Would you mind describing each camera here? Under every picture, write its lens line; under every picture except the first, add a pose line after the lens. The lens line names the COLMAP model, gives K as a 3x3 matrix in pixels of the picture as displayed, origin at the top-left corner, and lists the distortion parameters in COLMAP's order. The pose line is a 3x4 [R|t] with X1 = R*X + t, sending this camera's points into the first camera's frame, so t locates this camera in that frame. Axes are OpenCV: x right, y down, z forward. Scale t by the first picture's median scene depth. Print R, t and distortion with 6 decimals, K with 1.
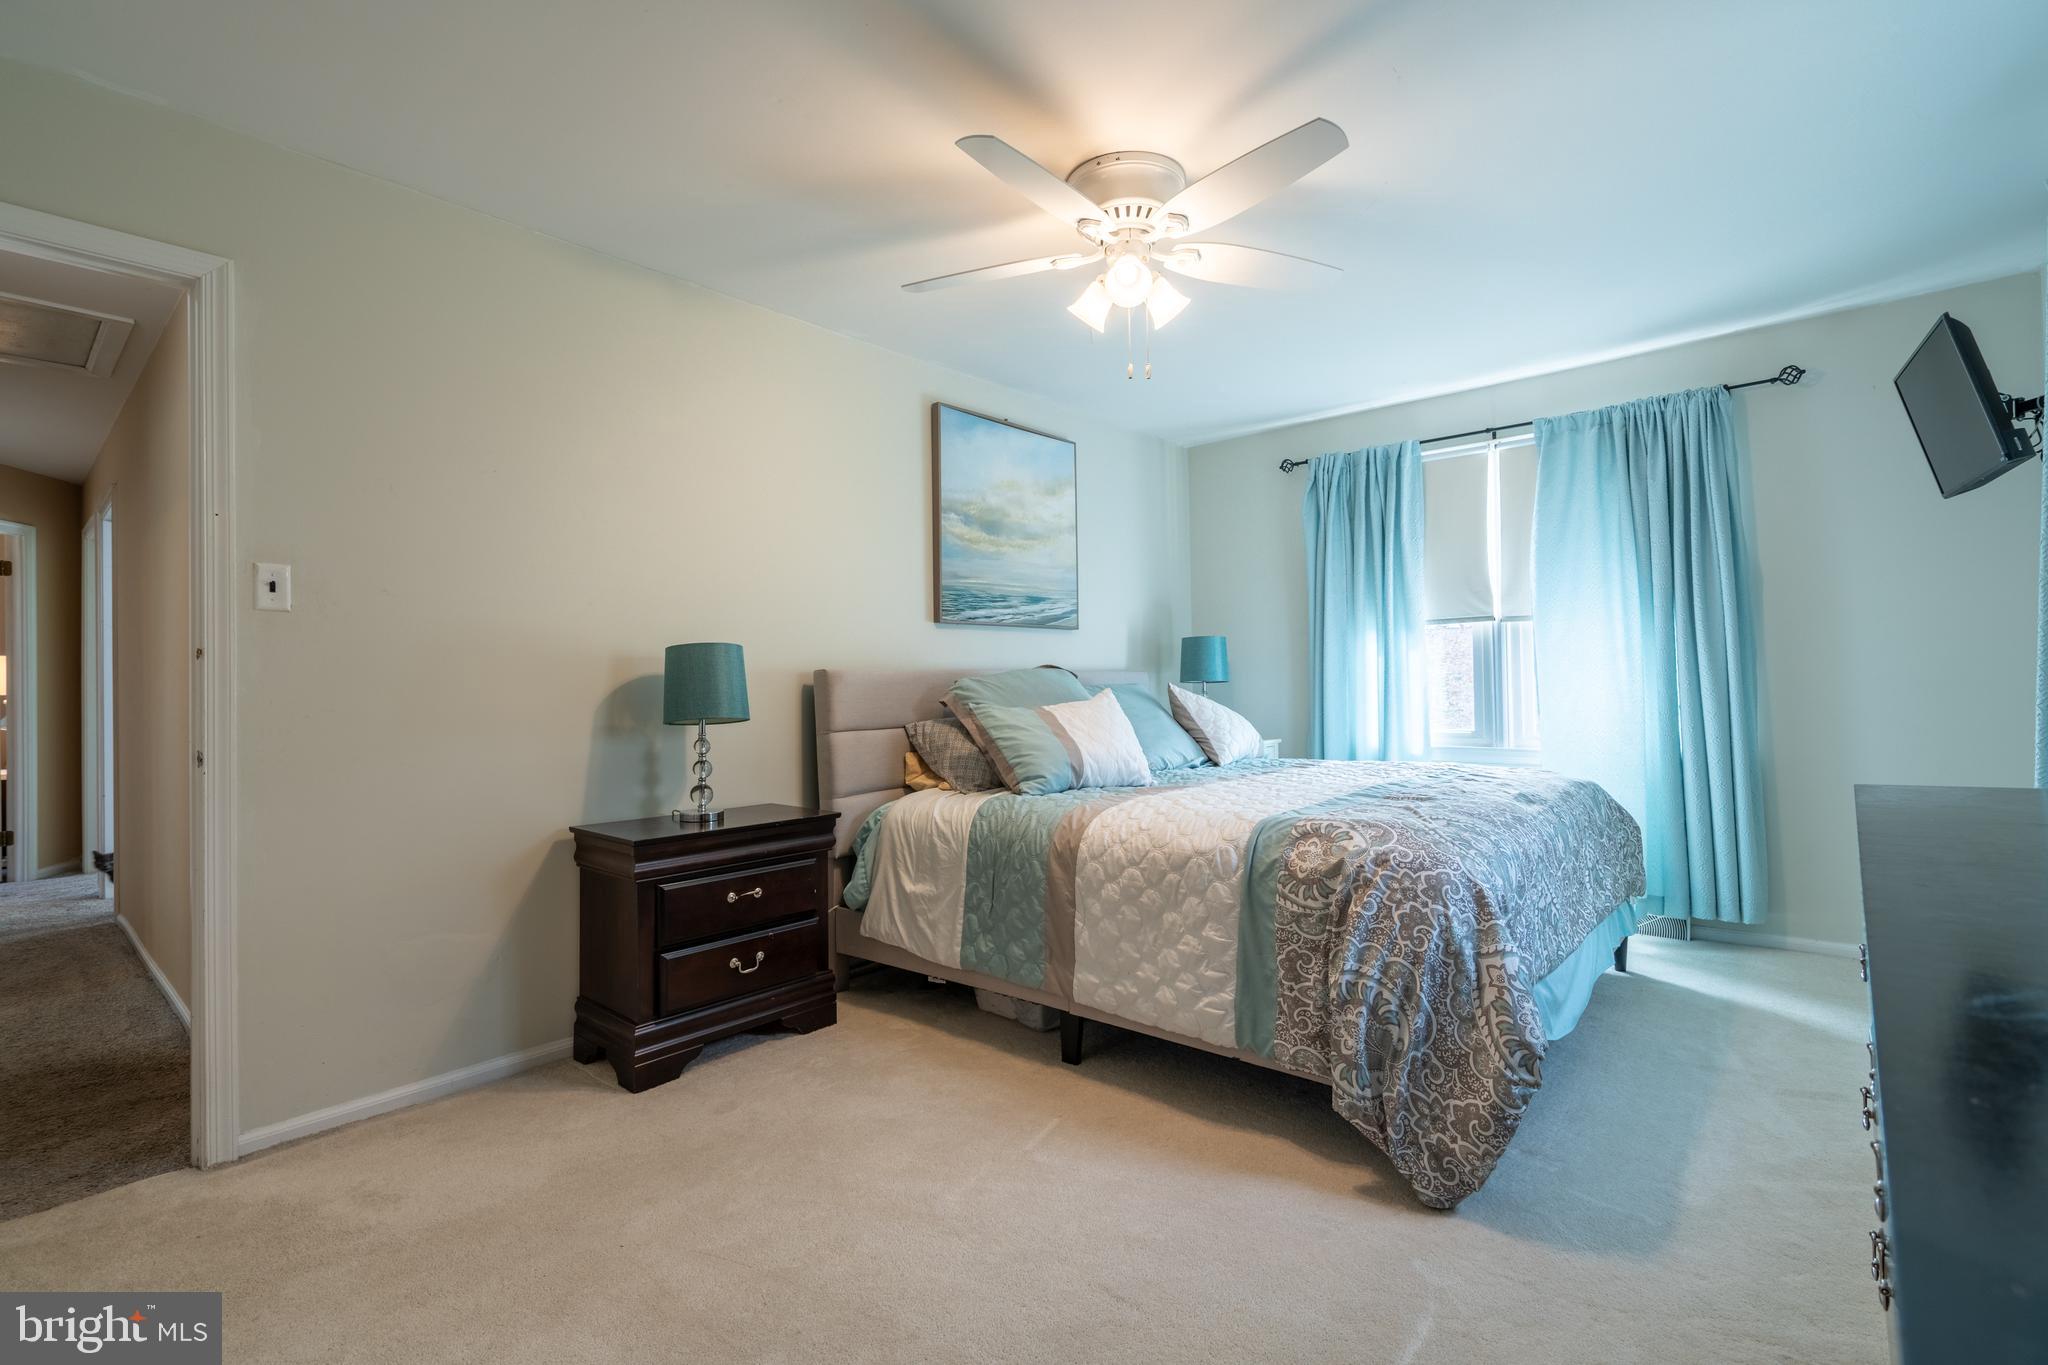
lens RADIAL K [[893.4, 0, 1024.0], [0, 893.4, 682.5], [0, 0, 1]] dist [-0.001042, 0.000209]
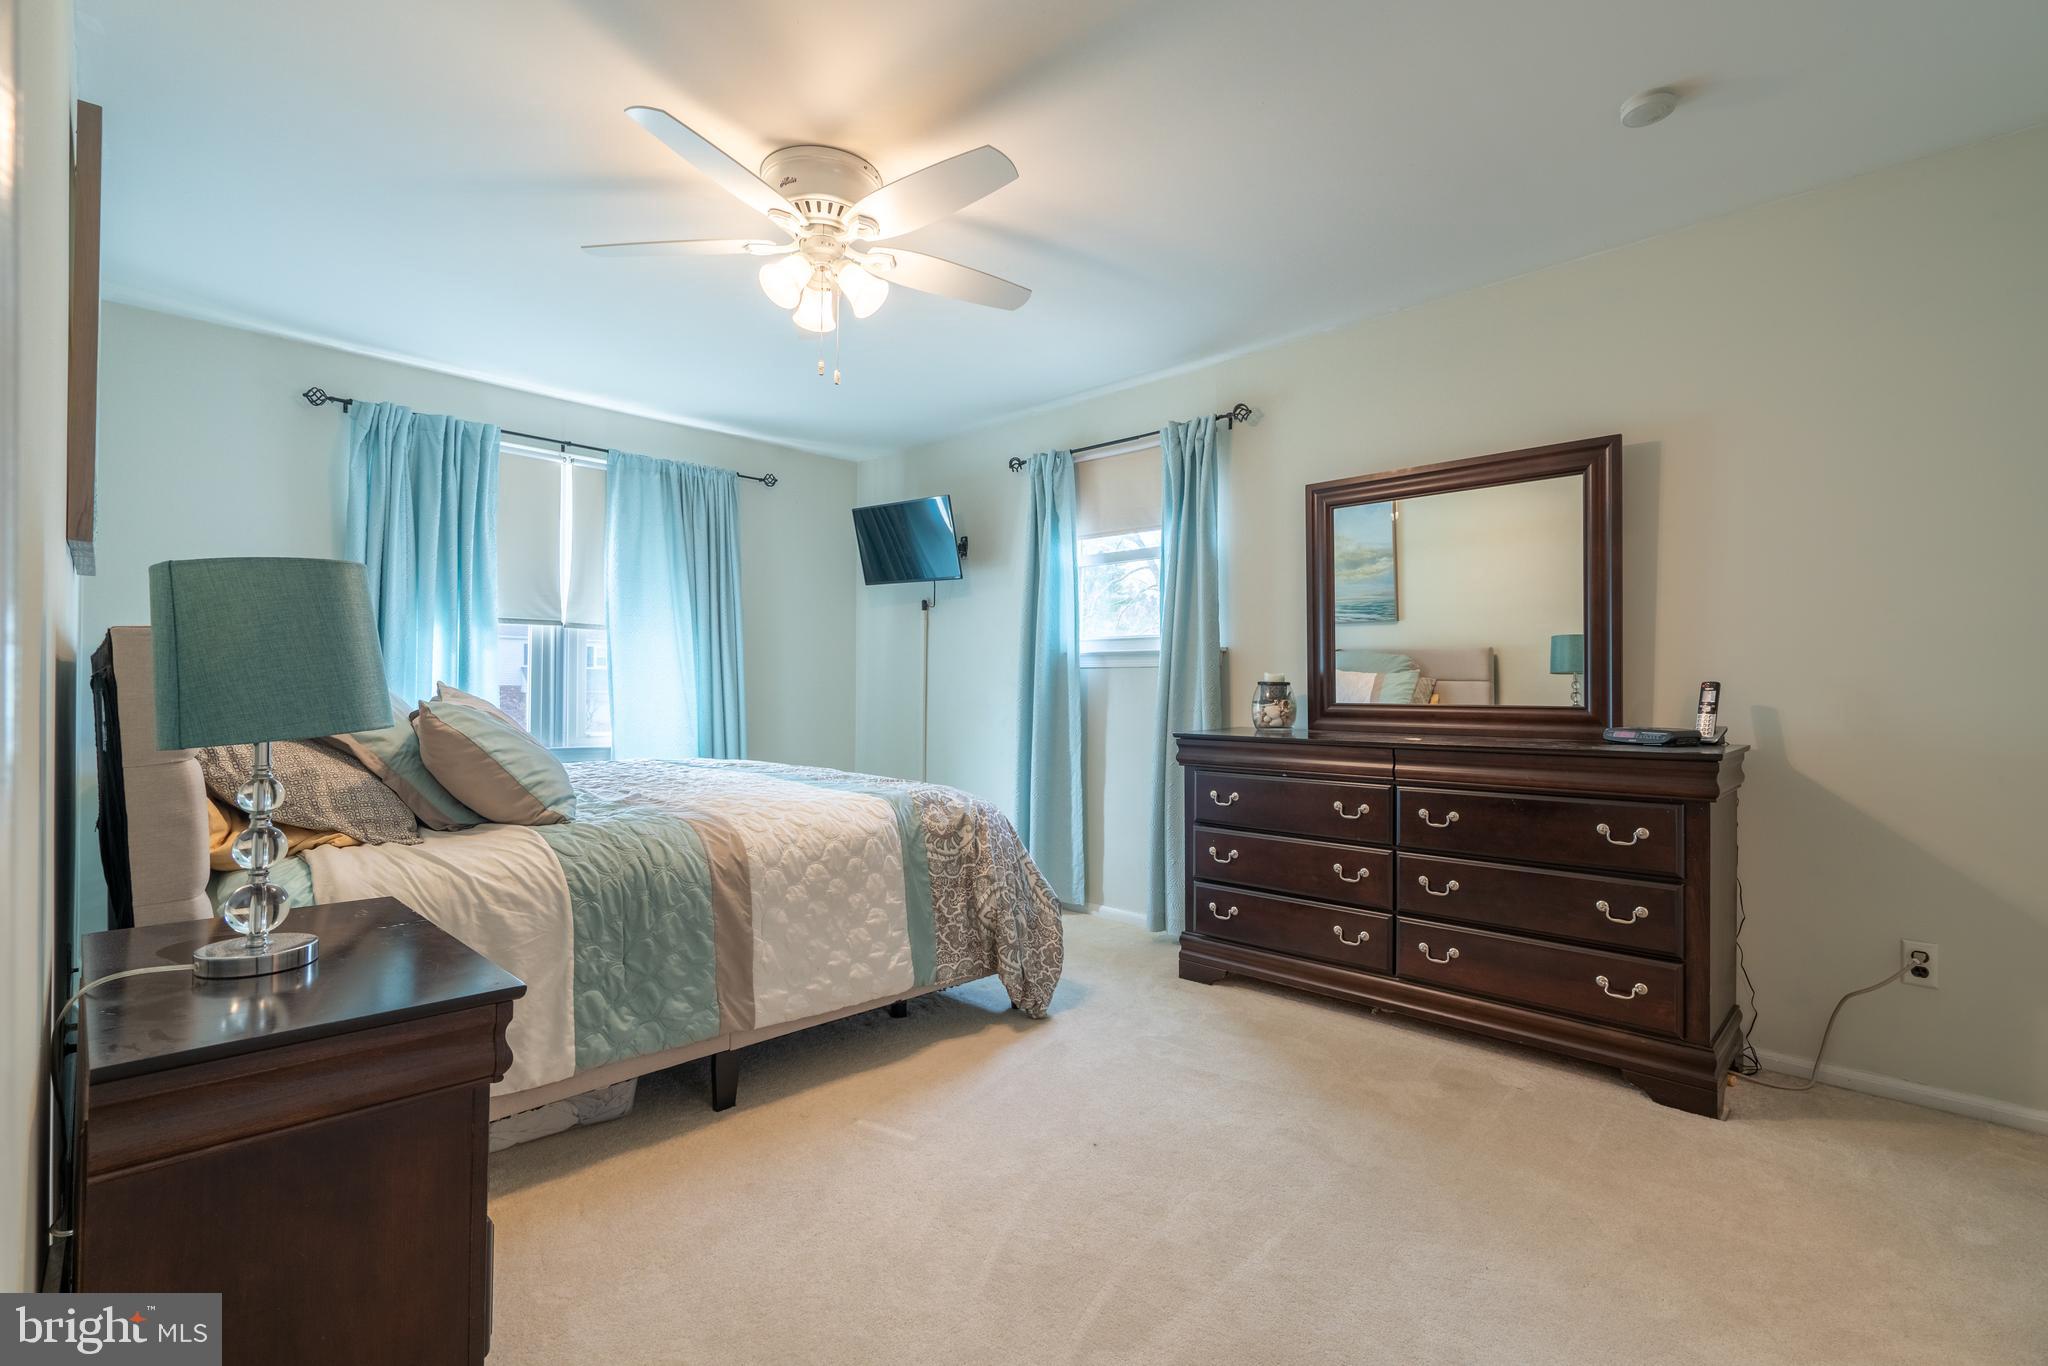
lens RADIAL K [[932.9, 0, 979.1], [0, 932.9, 689.8], [0, 0, 1]] dist [-0.002795, 0.001141]
pose [[0.107142, 0.016732, 0.994103, -0.840450], [-0.016666, 0.999748, -0.015031, 0.023865], [-0.994104, -0.014957, 0.107394, 0.659462]]
